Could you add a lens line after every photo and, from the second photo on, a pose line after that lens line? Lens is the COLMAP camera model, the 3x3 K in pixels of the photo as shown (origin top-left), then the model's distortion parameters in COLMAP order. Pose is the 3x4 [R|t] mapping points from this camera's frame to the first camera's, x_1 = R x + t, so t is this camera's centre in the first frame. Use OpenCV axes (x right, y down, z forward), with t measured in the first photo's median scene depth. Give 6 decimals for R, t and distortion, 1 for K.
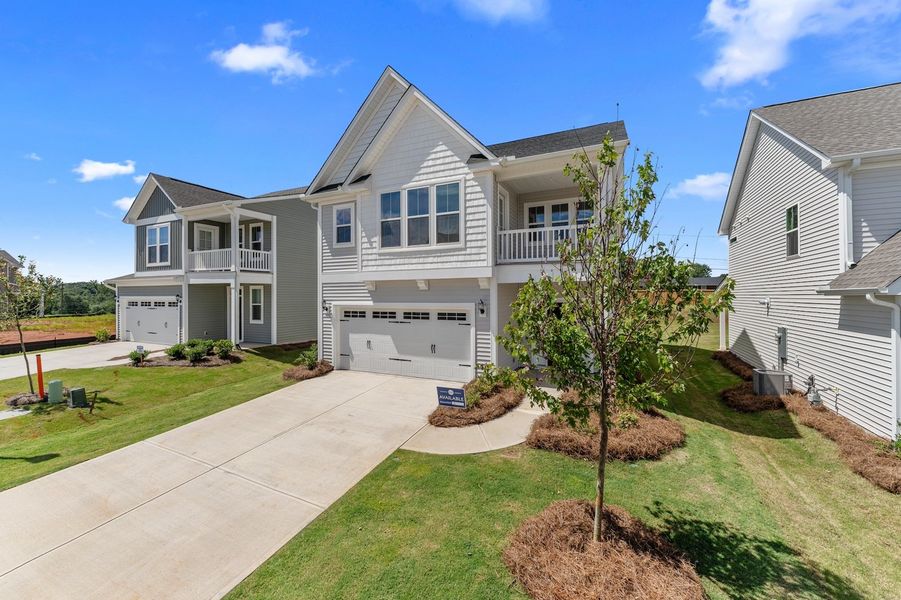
lens RADIAL K [[364.0, 0, 448.4], [0, 364.0, 291.8], [0, 0, 1]] dist [0.000008, -0.000167]
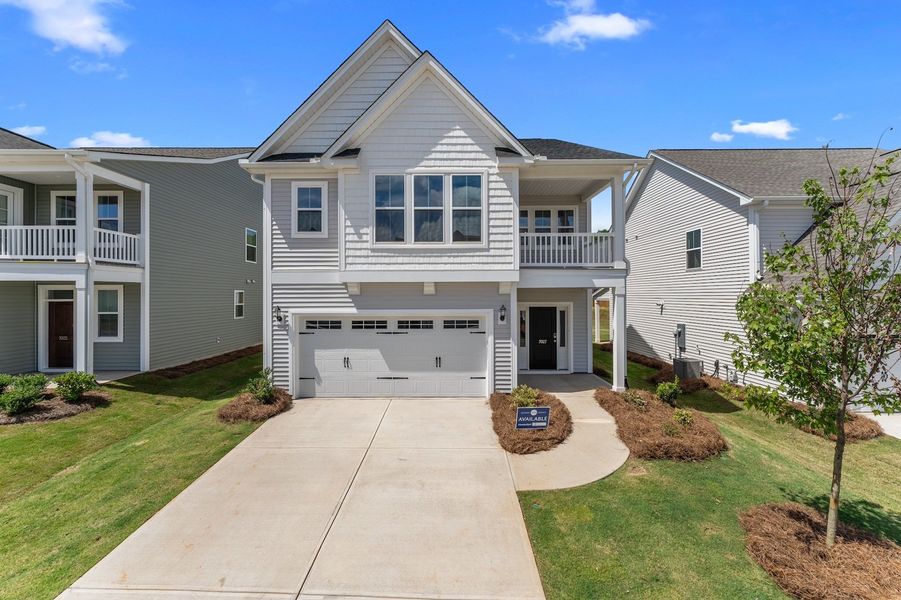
lens RADIAL K [[364.0, 0, 448.4], [0, 364.0, 291.8], [0, 0, 1]] dist [0.000008, -0.000167]
pose [[0.901272, 0.004519, 0.433231, -0.401580], [-0.004969, 0.999988, -0.000095, -0.011382], [-0.433226, -0.002067, 0.901283, 0.208373]]
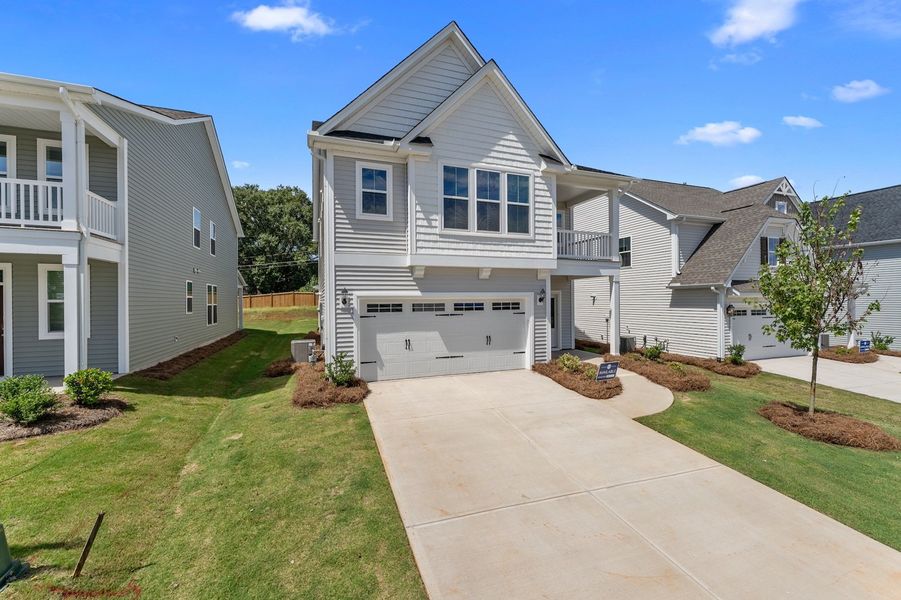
lens RADIAL K [[369.4, 0, 450.1], [0, 369.4, 298.8], [0, 0, 1]] dist [-0.000812, 0.000064]
pose [[0.692524, 0.000525, 0.721395, -0.829099], [-0.002762, 0.999994, 0.001924, 0.045210], [-0.721390, -0.003325, 0.692521, 0.398653]]
